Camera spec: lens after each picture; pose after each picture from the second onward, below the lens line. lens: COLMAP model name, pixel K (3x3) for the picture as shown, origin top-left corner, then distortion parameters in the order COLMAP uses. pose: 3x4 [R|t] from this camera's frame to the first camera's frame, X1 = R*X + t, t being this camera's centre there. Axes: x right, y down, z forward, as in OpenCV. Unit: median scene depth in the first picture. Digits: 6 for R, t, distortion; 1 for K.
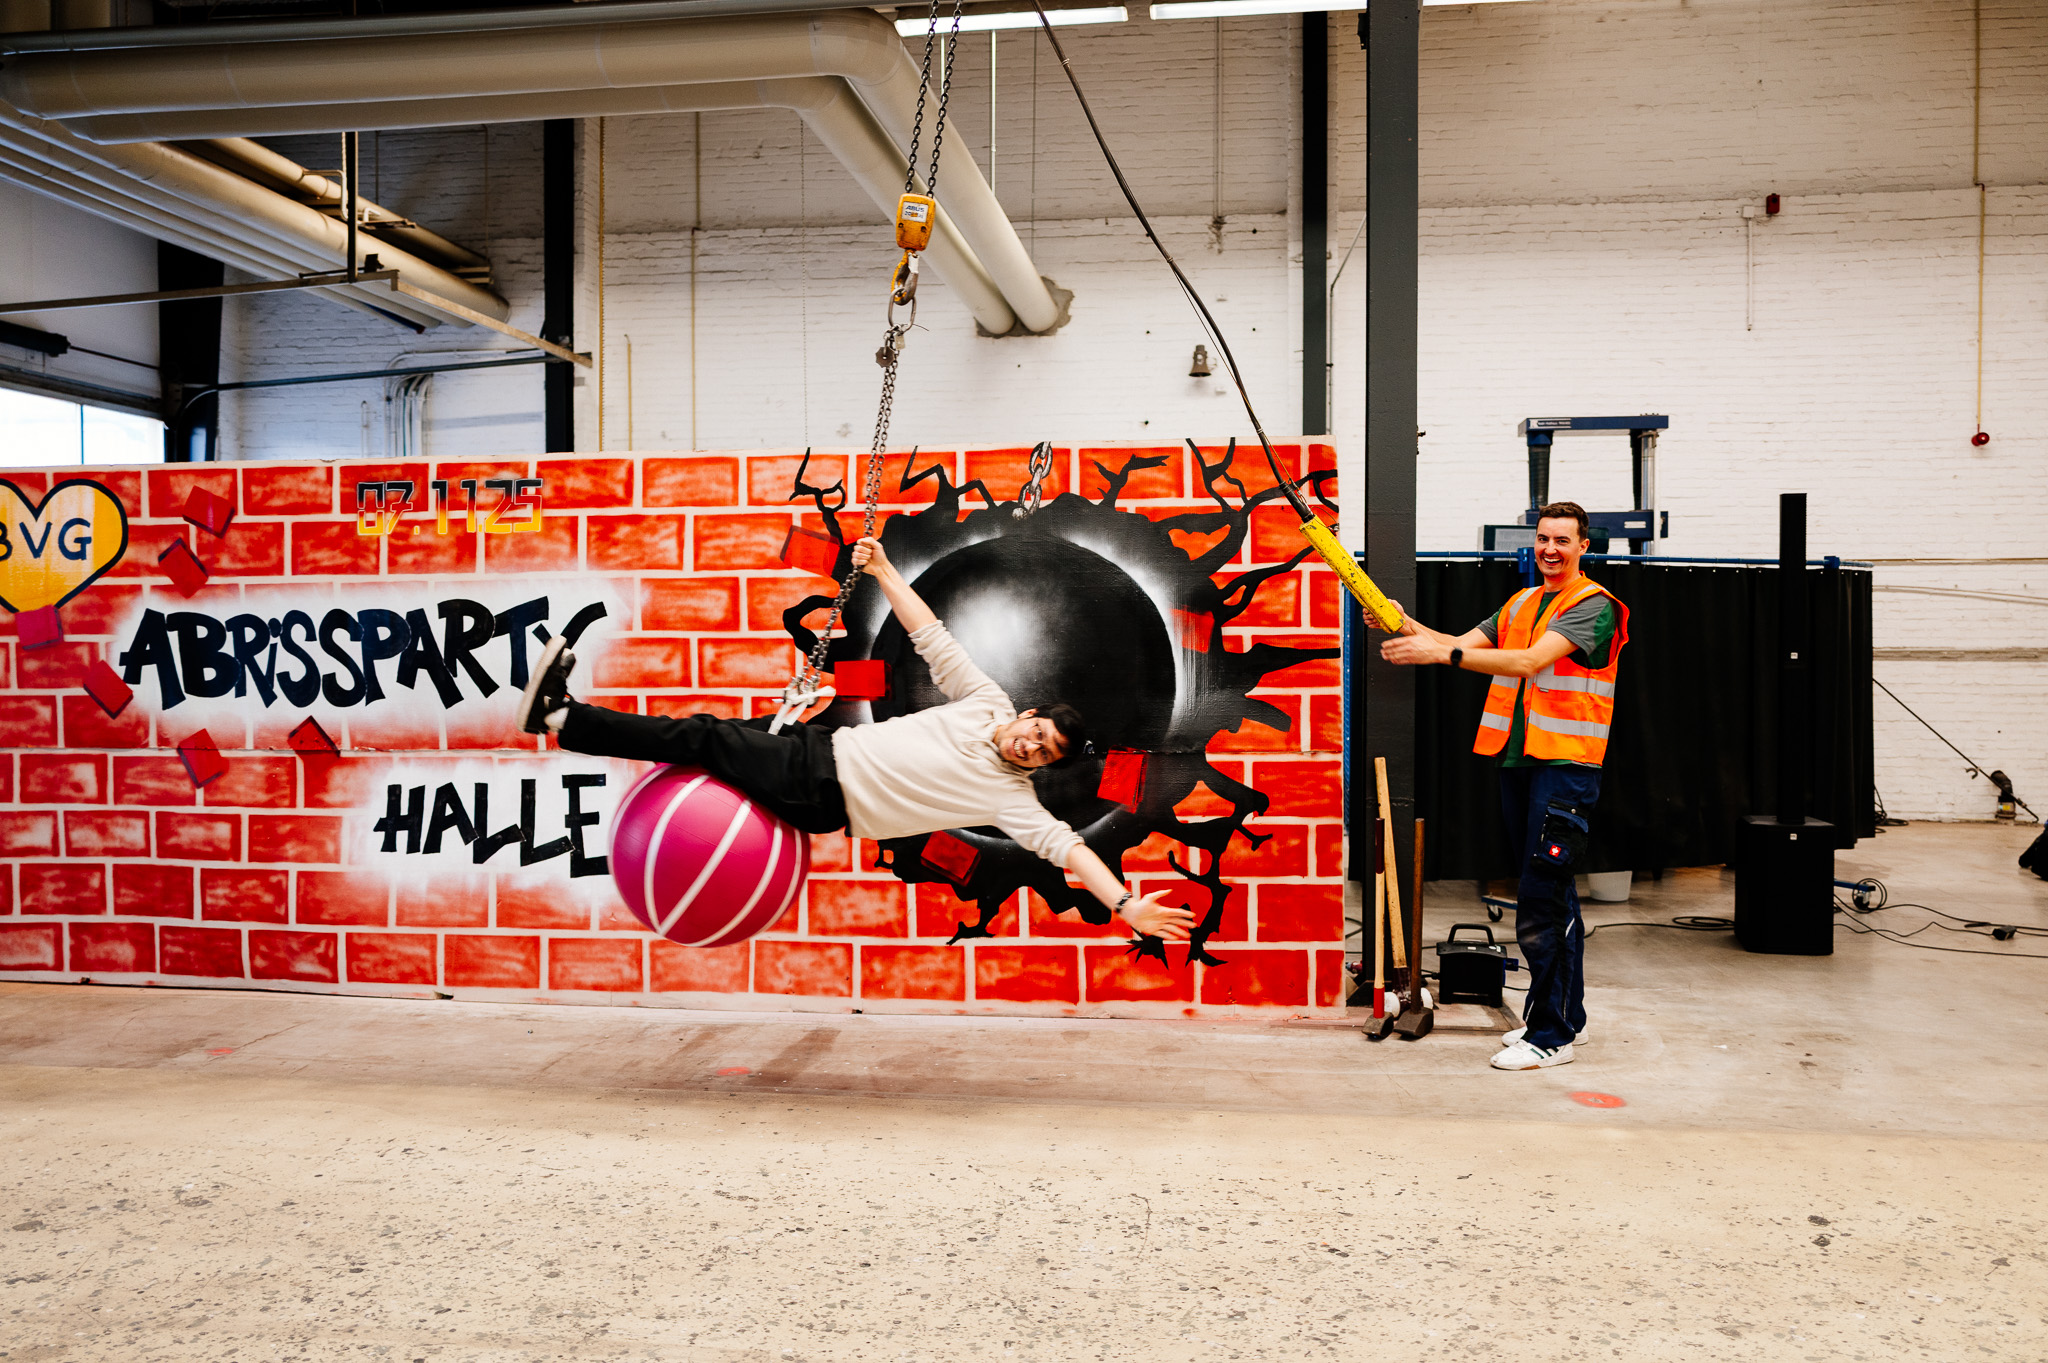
lens RADIAL K [[1614.7, 0, 950.4], [0, 1614.7, 685.0], [0, 0, 1]] dist [-0.024173, 0.036091]
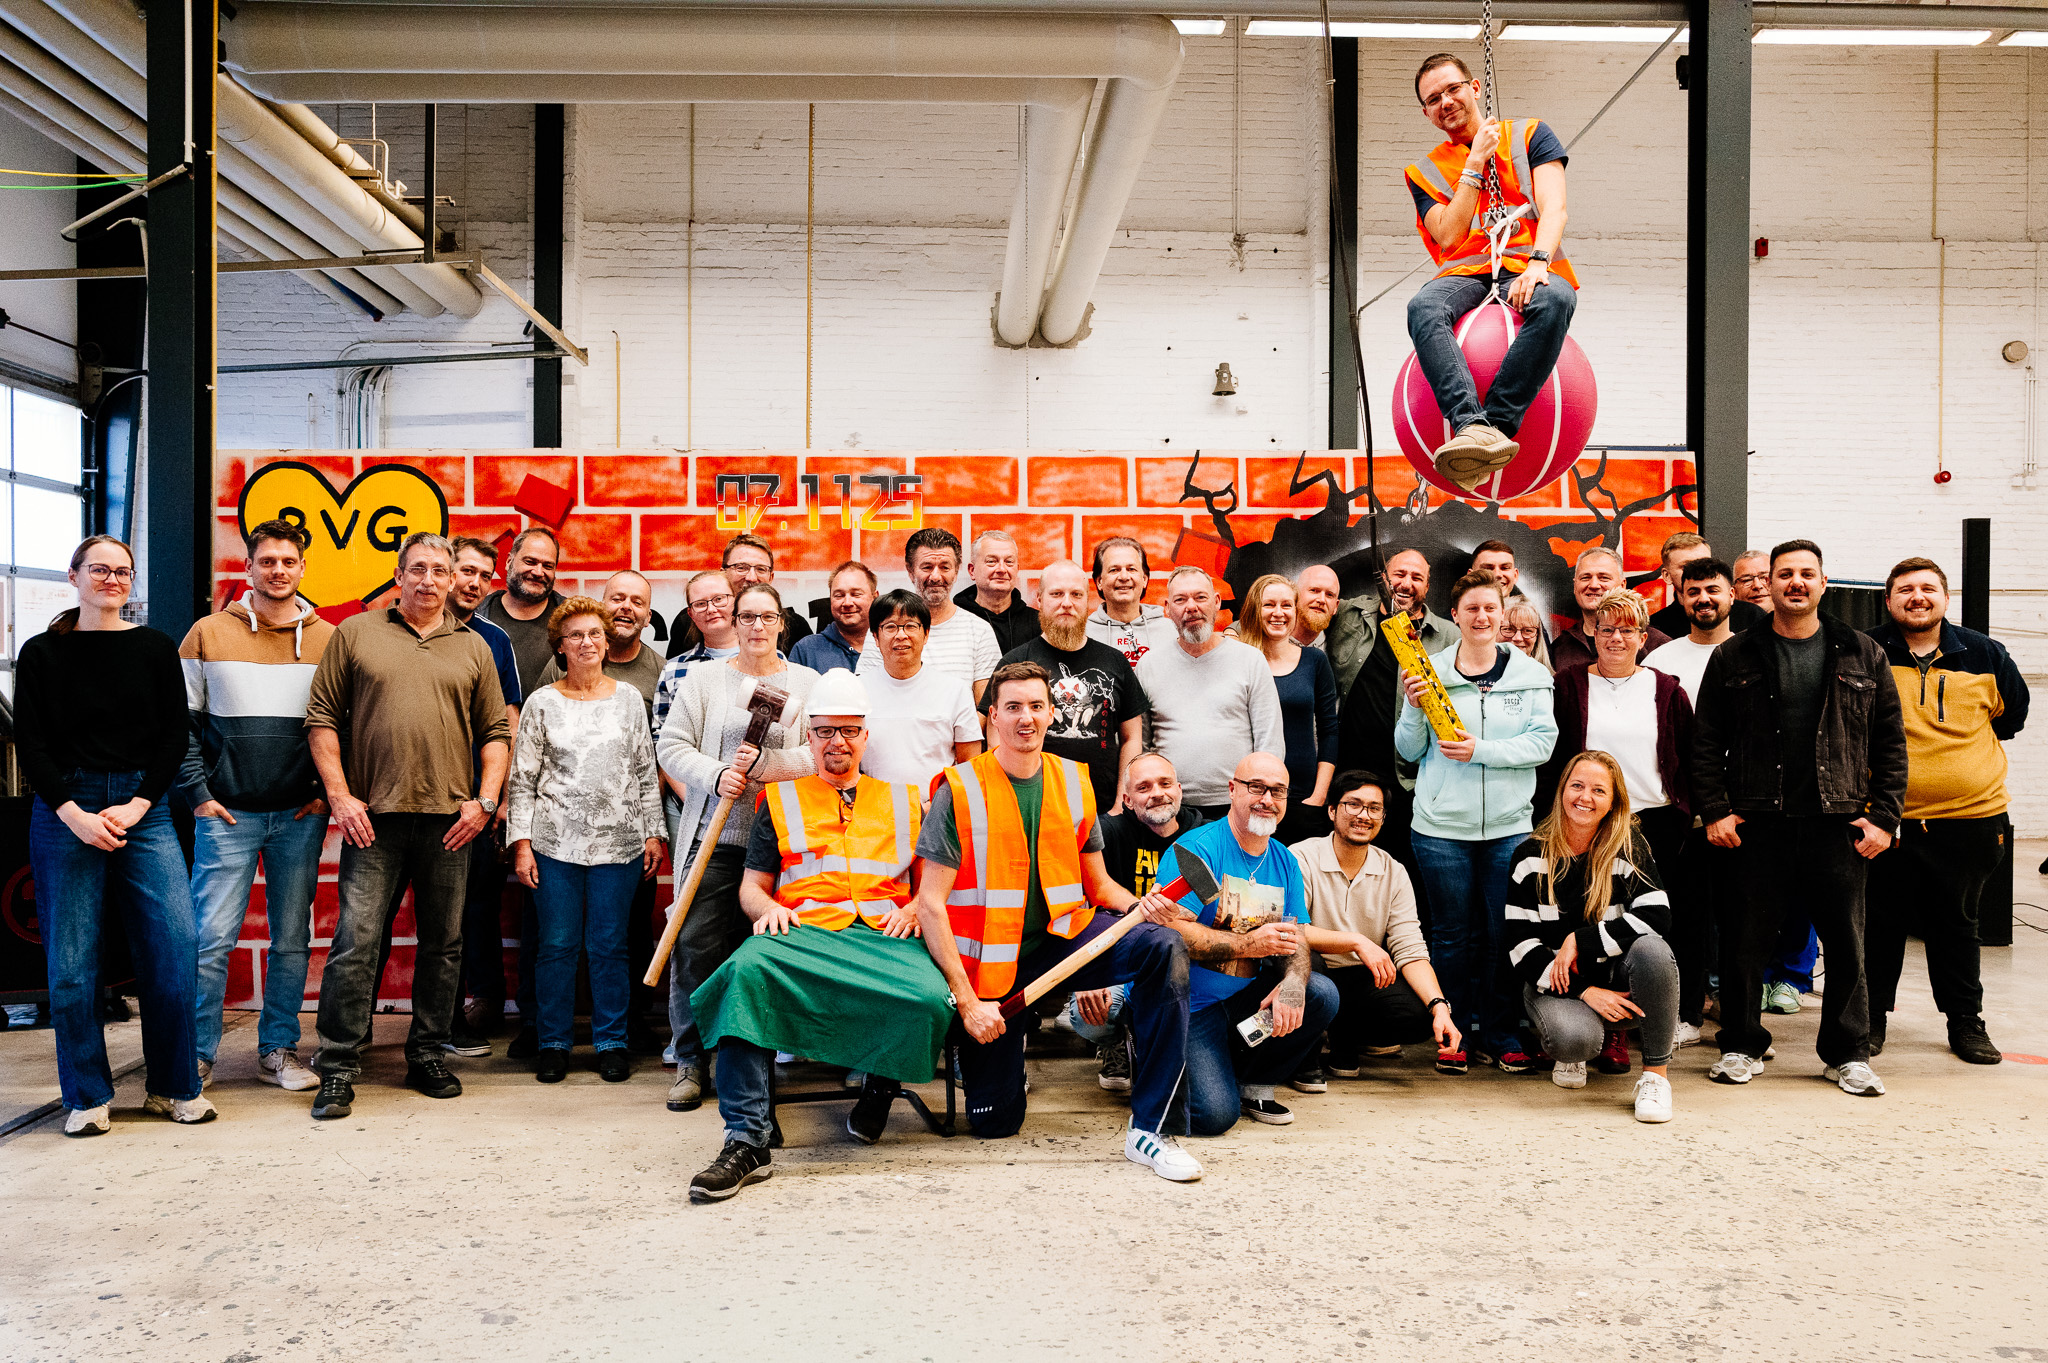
lens RADIAL K [[1742.5, 0, 925.5], [0, 1742.5, 709.7], [0, 0, 1]] dist [-0.012987, 0.005893]
pose [[0.986015, 0.001117, 0.166652, -0.429589], [0.000568, 0.999949, -0.010067, 0.024642], [-0.166655, 0.010021, 0.985964, -0.037107]]
